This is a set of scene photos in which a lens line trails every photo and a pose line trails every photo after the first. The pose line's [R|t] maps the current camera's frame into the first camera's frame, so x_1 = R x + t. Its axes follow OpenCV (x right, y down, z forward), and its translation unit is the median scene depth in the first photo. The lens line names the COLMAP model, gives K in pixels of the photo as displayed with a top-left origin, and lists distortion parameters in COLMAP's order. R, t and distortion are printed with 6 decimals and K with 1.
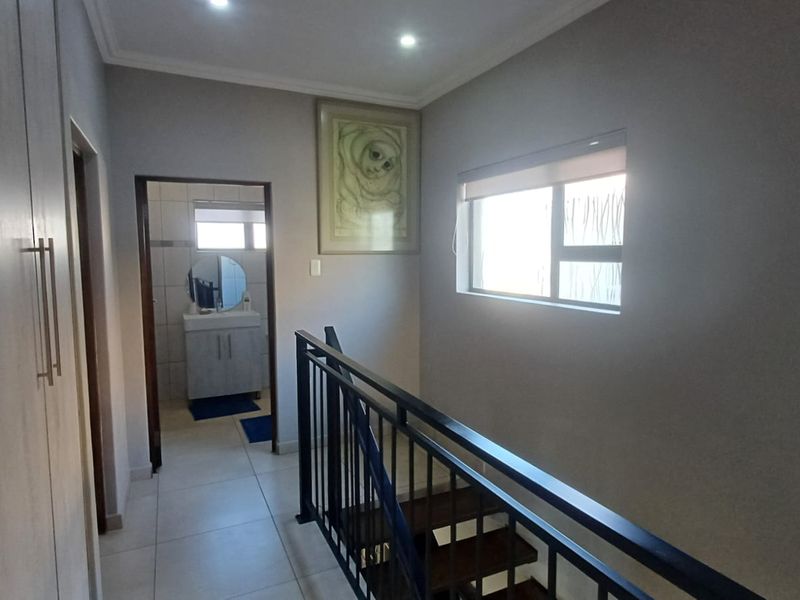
lens RADIAL K [[485.2, 0, 400.5], [0, 485.2, 295.4], [0, 0, 1]] dist [-0.002122, -0.000272]
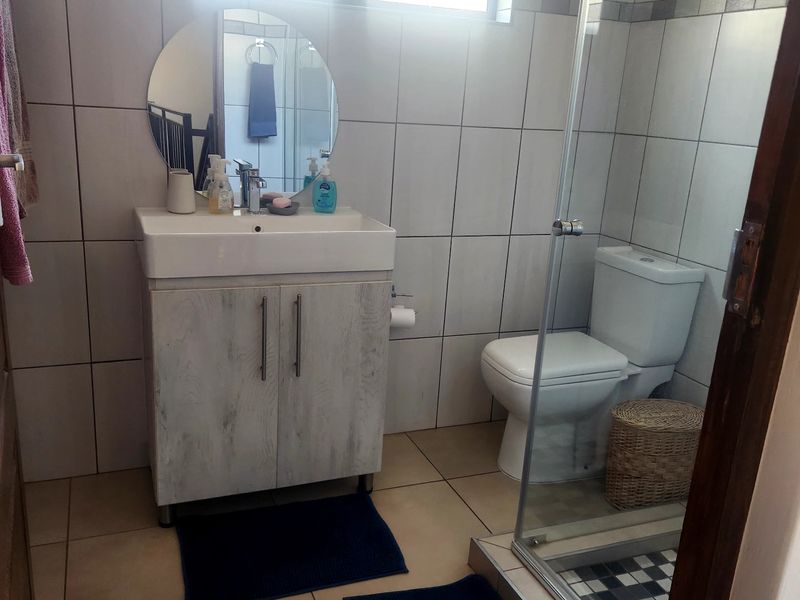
lens RADIAL K [[687.9, 0, 400.4], [0, 687.9, 301.1], [0, 0, 1]] dist [0.013639, 0.003114]
pose [[0.996517, 0.083251, -0.004741, -0.289150], [-0.080736, 0.977515, 0.194798, -0.001391], [0.020851, -0.193737, 0.980832, 0.594960]]
